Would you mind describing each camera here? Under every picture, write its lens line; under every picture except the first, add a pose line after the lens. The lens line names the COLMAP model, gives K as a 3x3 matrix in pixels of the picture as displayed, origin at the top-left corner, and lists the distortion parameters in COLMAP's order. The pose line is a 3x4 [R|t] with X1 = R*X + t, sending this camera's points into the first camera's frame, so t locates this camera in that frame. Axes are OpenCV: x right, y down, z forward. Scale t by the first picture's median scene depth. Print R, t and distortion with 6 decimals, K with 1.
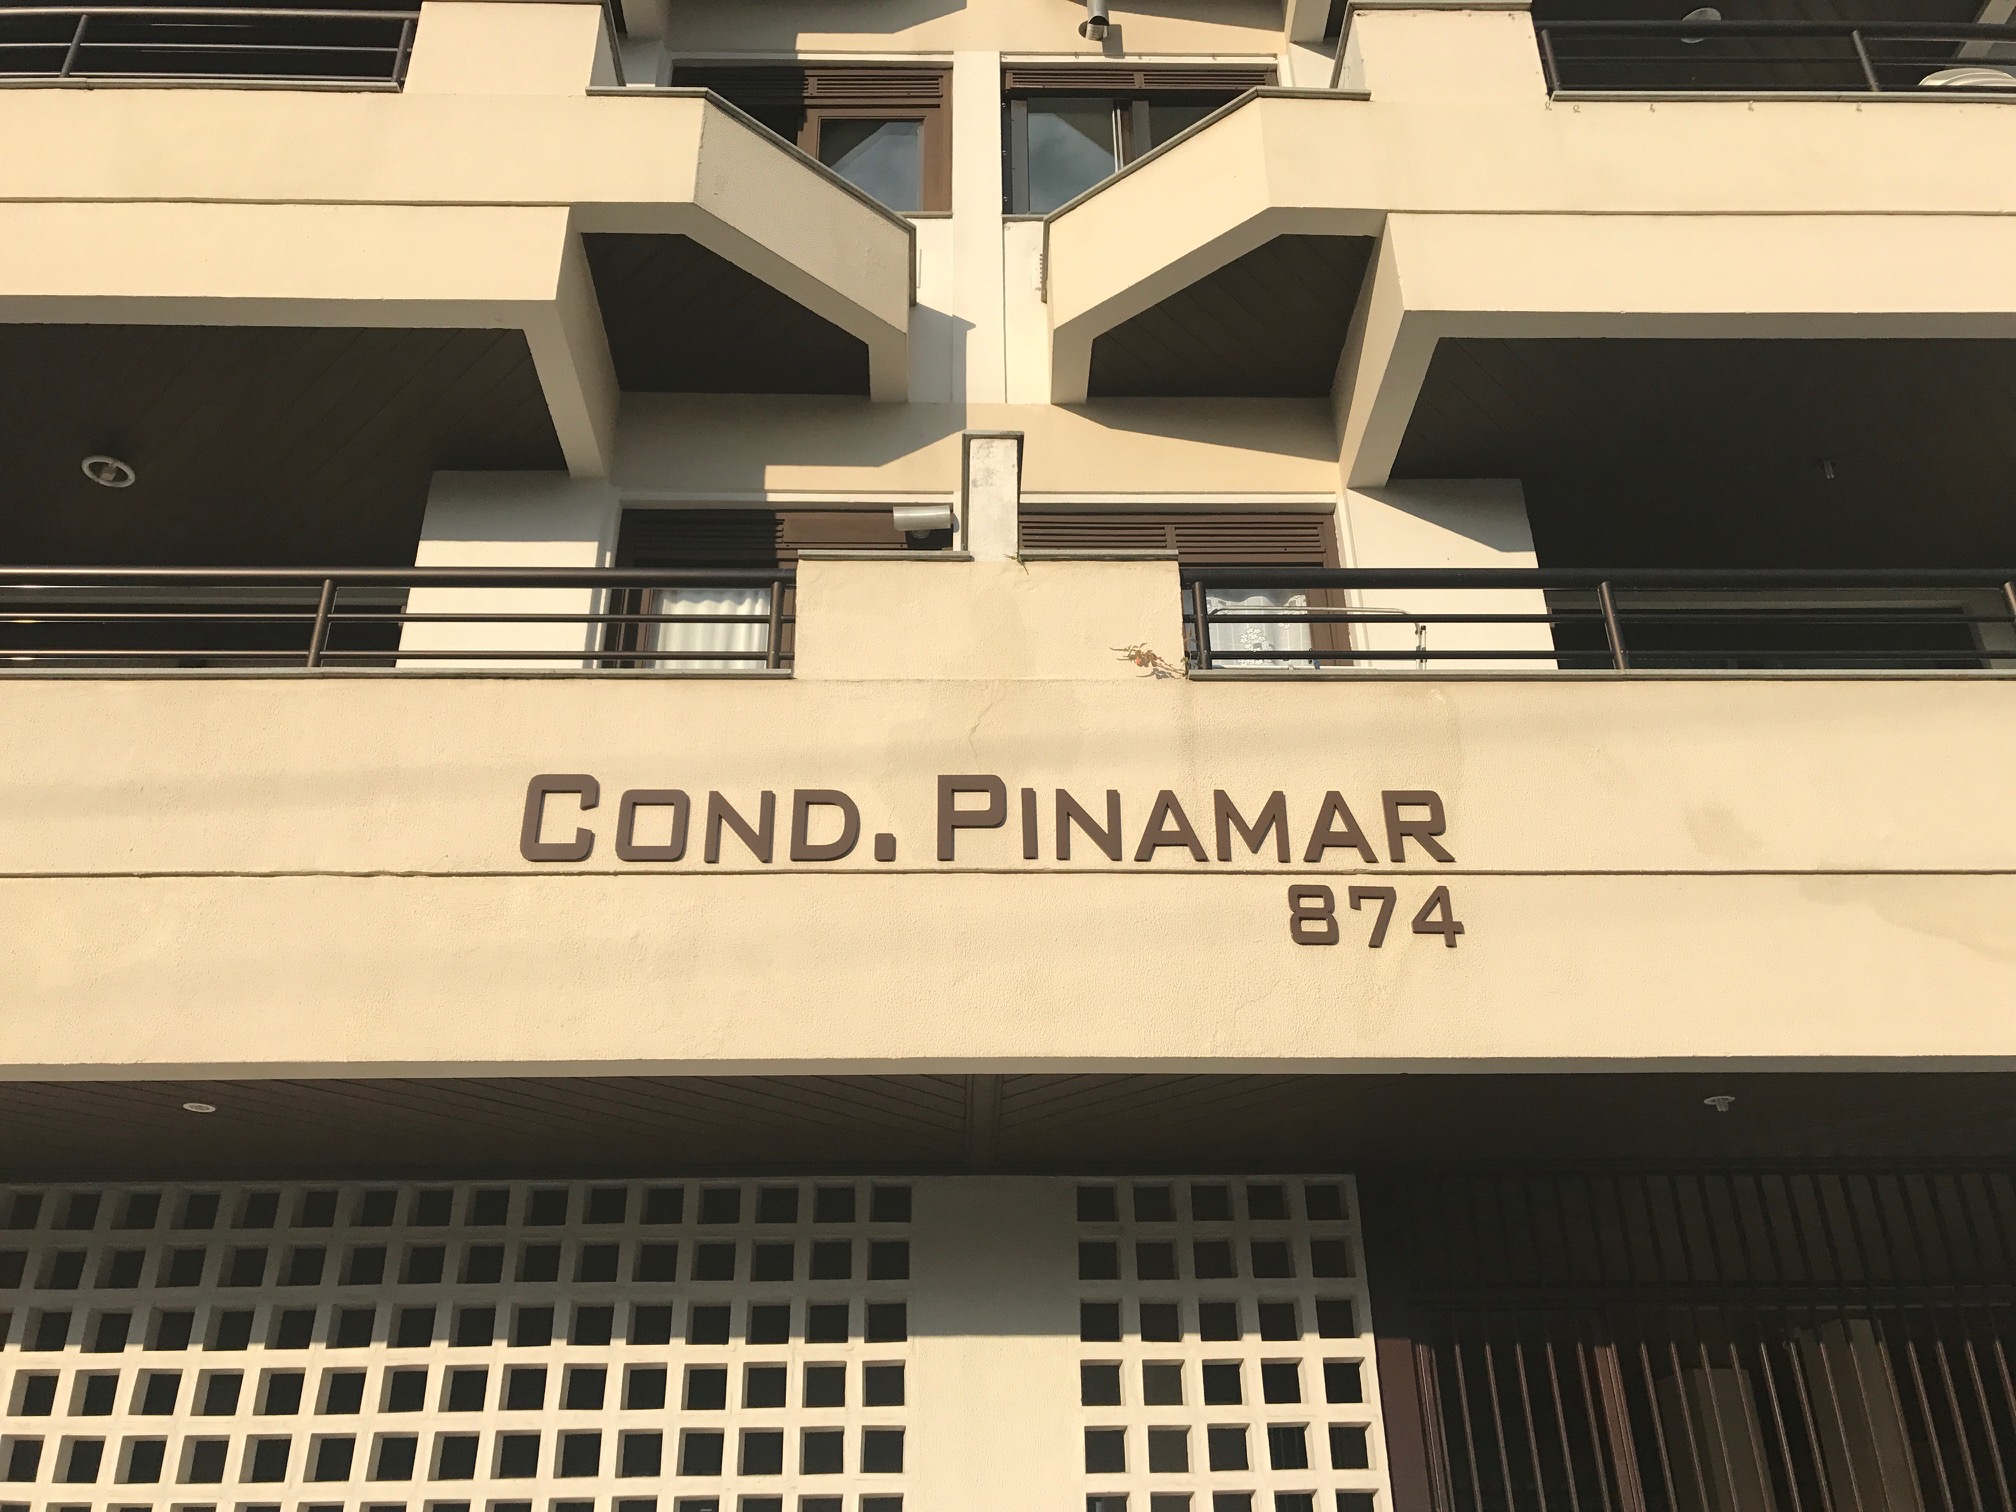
lens RADIAL K [[1435.5, 0, 995.2], [0, 1435.5, 750.7], [0, 0, 1]] dist [0.092098, 0.001553]
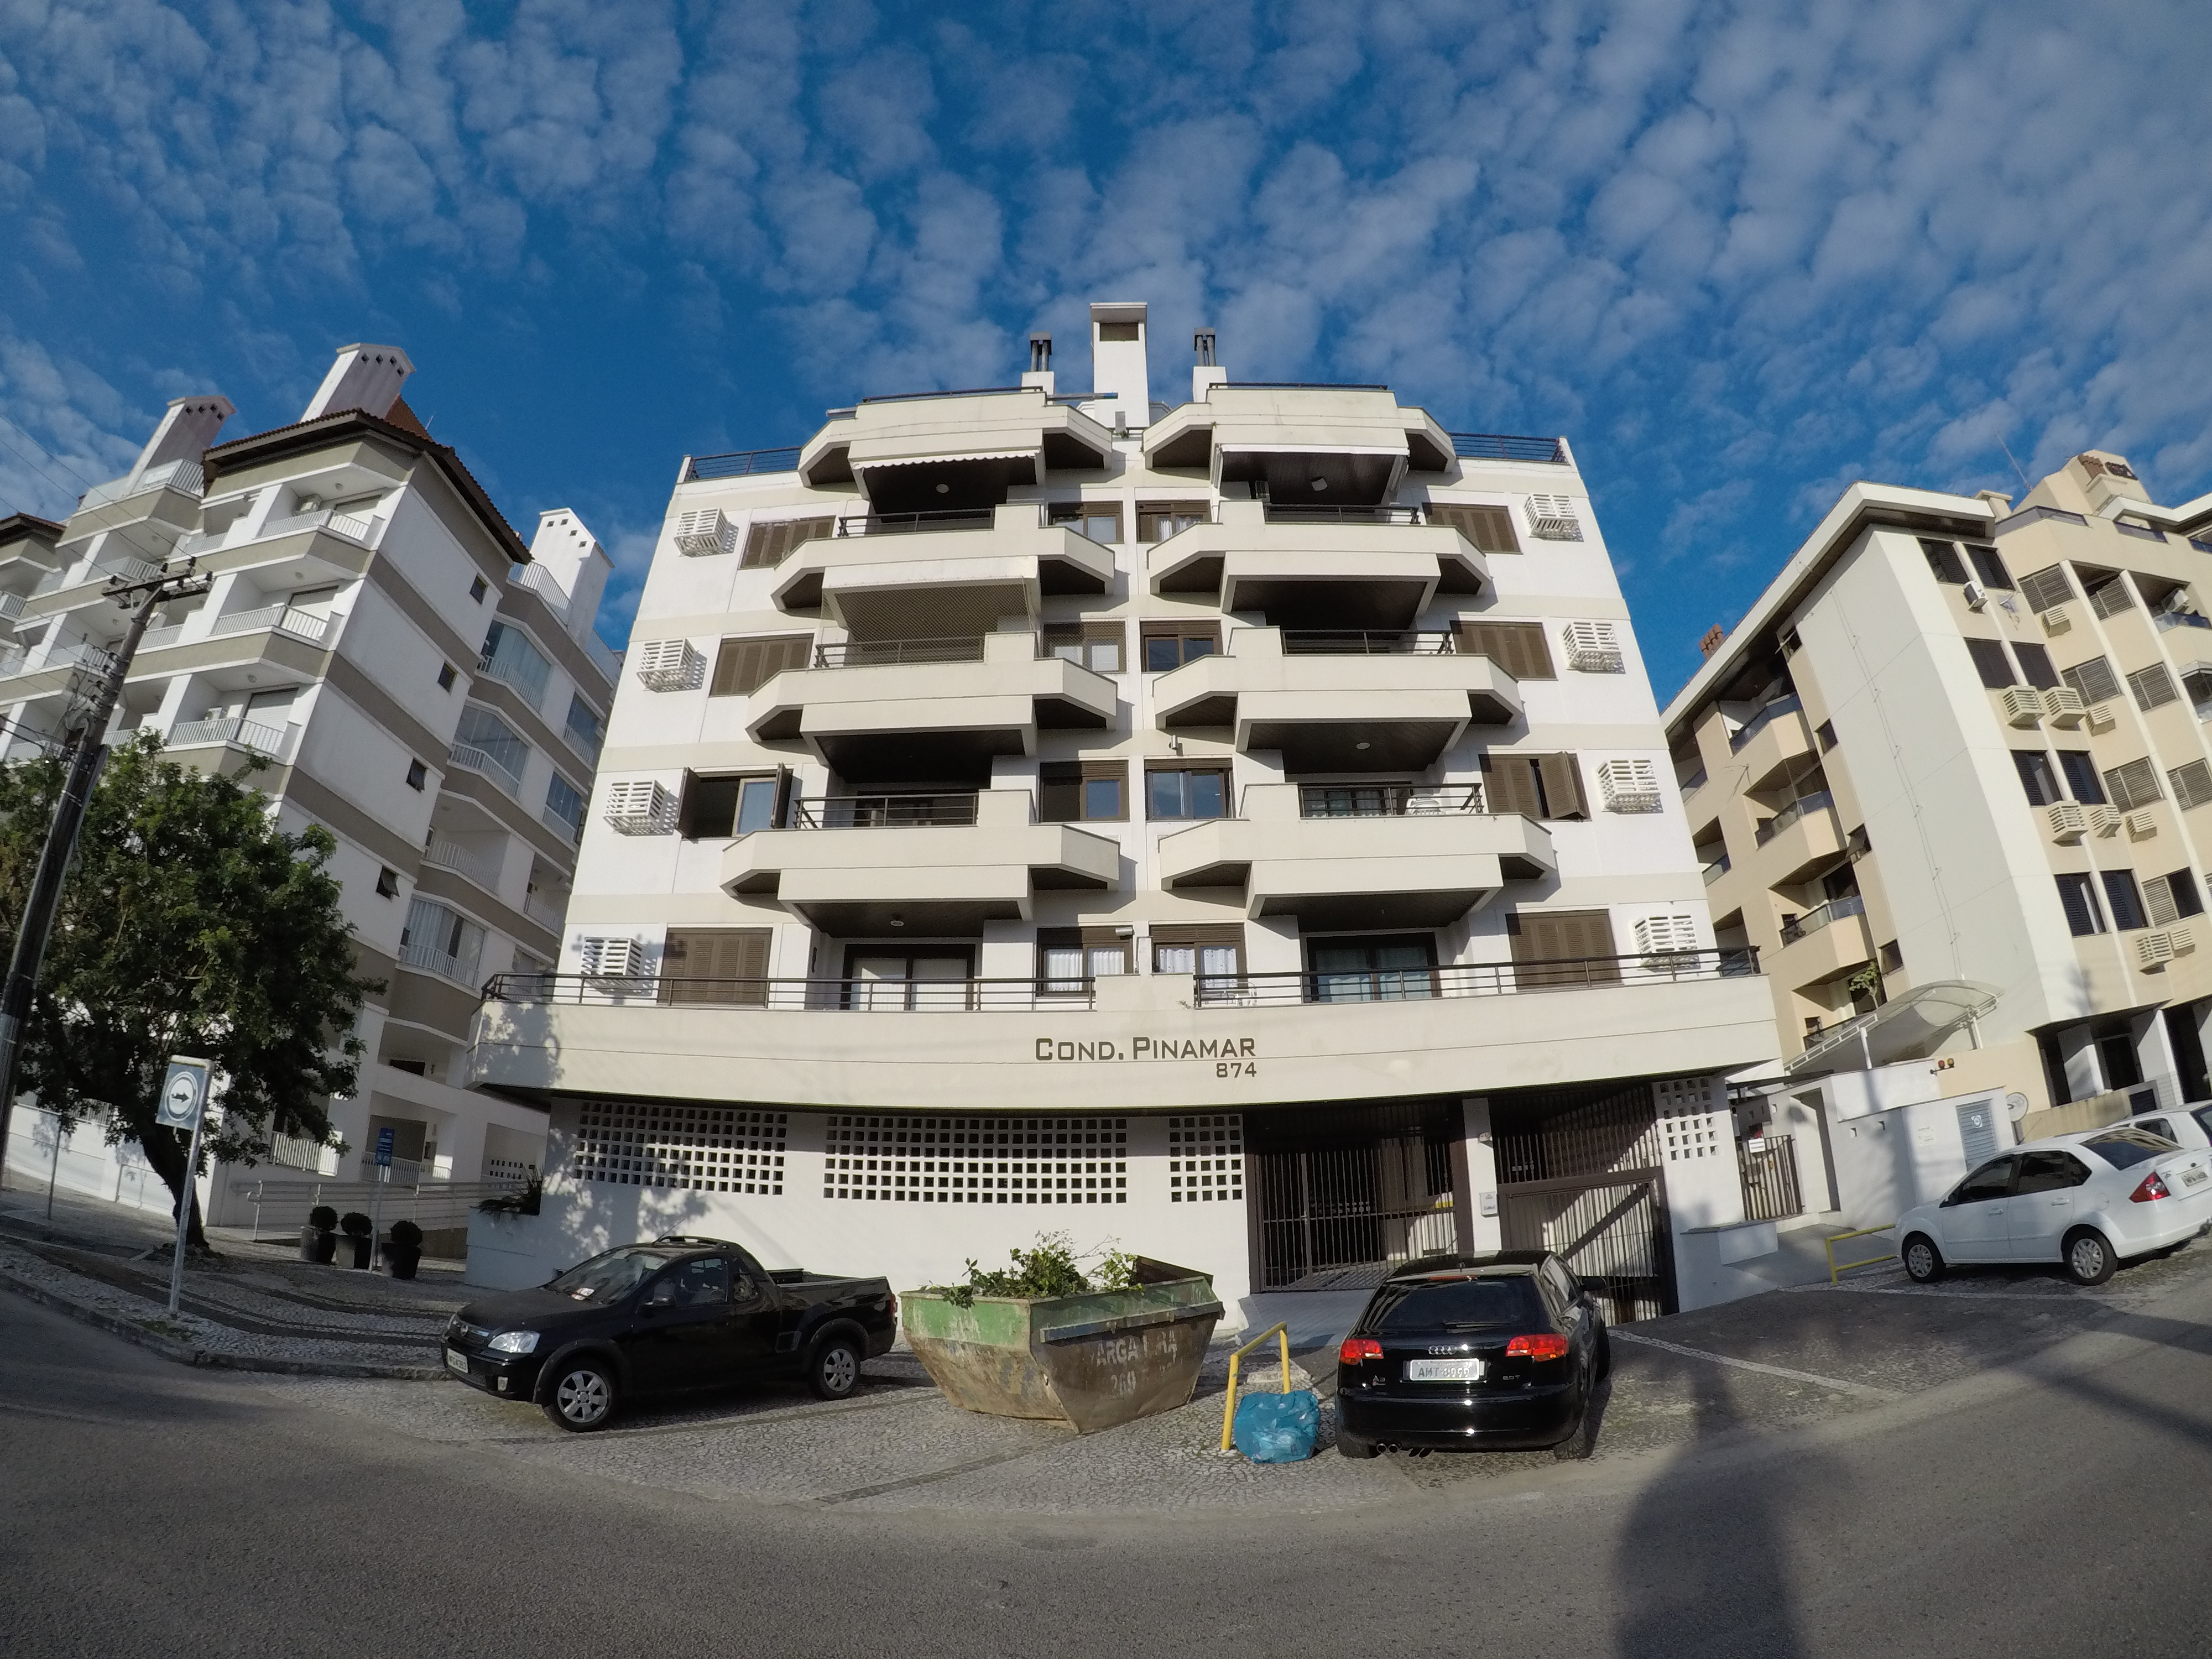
lens RADIAL K [[968.5, 0, 1118.4], [0, 968.5, 835.4], [0, 0, 1]] dist [-0.001063, 0.000129]
pose [[0.999675, -0.017842, -0.018226, -0.018212], [0.020460, 0.987645, 0.155365, -0.872685], [0.015229, -0.155688, 0.987689, -1.470559]]
